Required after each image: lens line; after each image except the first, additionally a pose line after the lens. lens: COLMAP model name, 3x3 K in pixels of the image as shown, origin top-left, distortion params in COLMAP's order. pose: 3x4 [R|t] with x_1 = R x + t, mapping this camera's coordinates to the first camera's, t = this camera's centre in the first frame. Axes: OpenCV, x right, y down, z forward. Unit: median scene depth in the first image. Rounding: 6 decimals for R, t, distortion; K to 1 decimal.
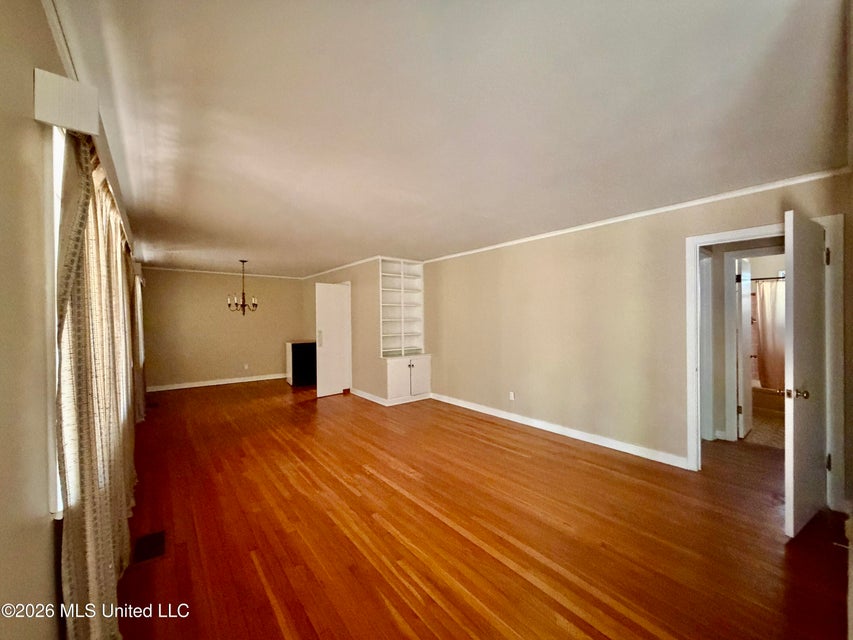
lens RADIAL K [[350.9, 0, 423.8], [0, 350.9, 319.3], [0, 0, 1]] dist [-0.003362, 0.001288]
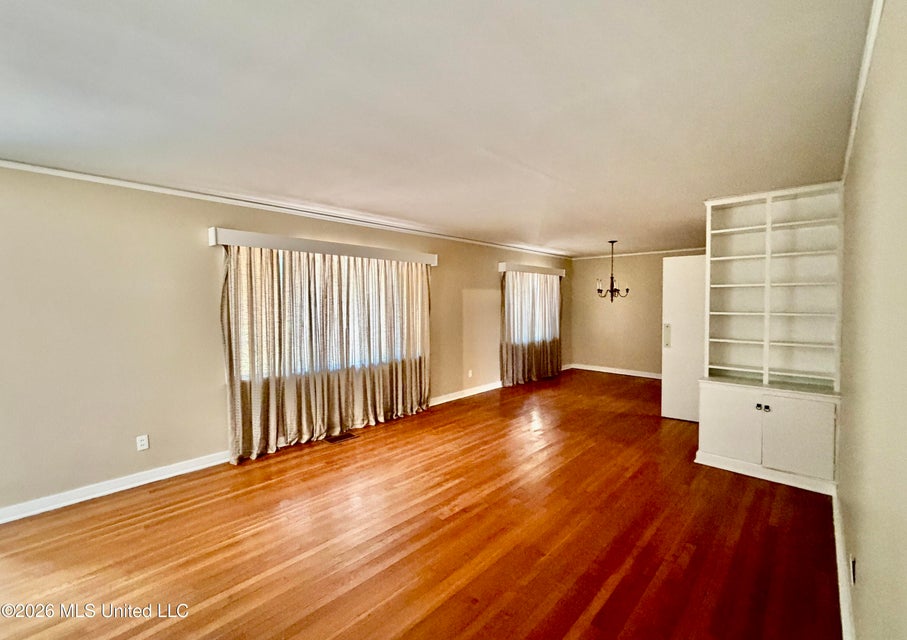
lens RADIAL K [[384.0, 0, 449.7], [0, 384.0, 319.6], [0, 0, 1]] dist [-0.002401, -0.000001]
pose [[0.134862, 0.053473, -0.989420, 0.430693], [-0.006742, 0.998569, 0.053049, -0.016502], [0.990841, -0.000484, 0.135030, 0.481047]]
